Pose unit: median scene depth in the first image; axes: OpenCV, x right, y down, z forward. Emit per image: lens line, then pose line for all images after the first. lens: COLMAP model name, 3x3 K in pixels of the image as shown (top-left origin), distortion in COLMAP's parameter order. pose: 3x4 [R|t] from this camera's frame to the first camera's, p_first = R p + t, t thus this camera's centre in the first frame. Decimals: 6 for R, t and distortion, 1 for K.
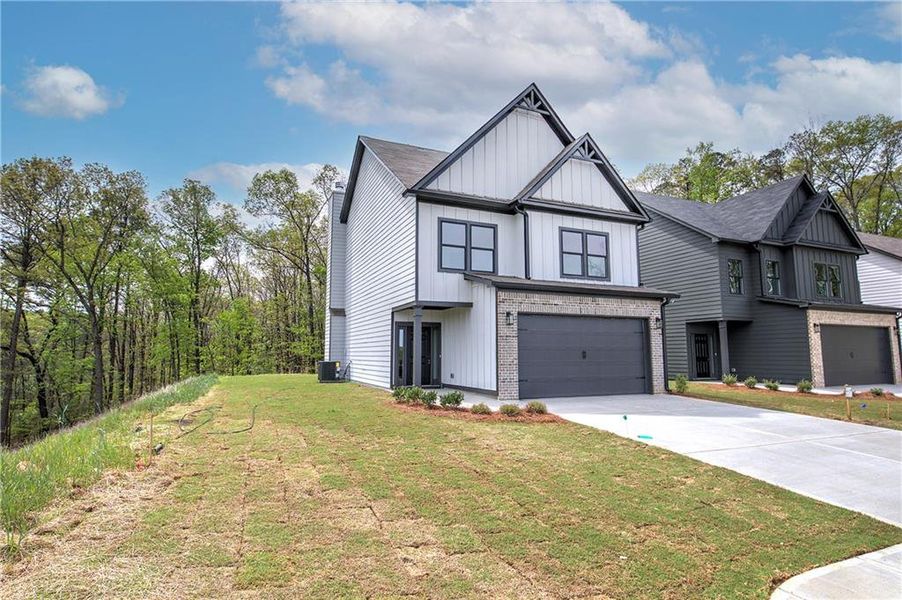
lens RADIAL K [[465.6, 0, 447.5], [0, 465.6, 296.0], [0, 0, 1]] dist [0.012542, -0.003482]
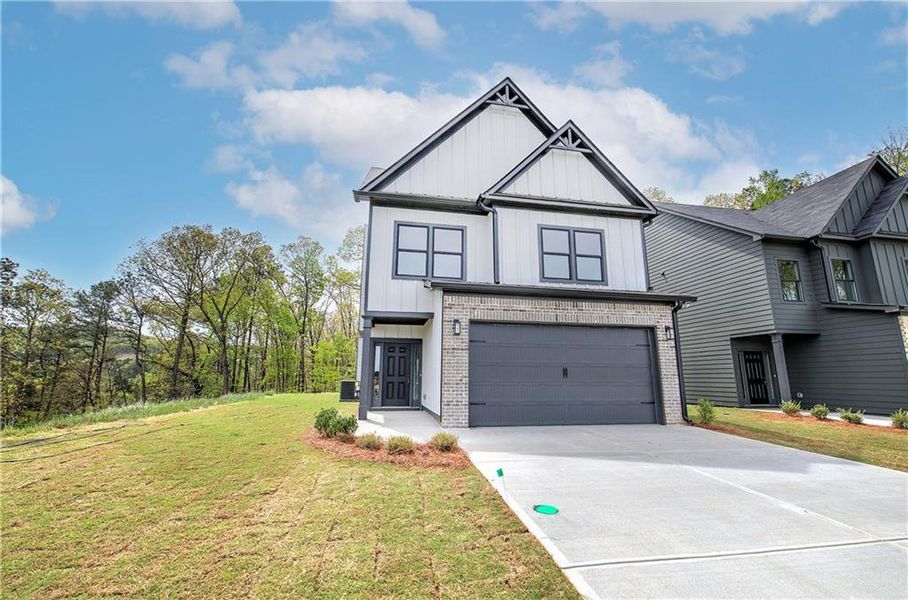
lens RADIAL K [[385.6, 0, 452.5], [0, 385.6, 296.3], [0, 0, 1]] dist [-0.003264, 0.002861]
pose [[0.976204, -0.038312, -0.213443, 0.228663], [0.019961, 0.995966, -0.087478, 0.044508], [0.215933, 0.081135, 0.973031, 0.270314]]
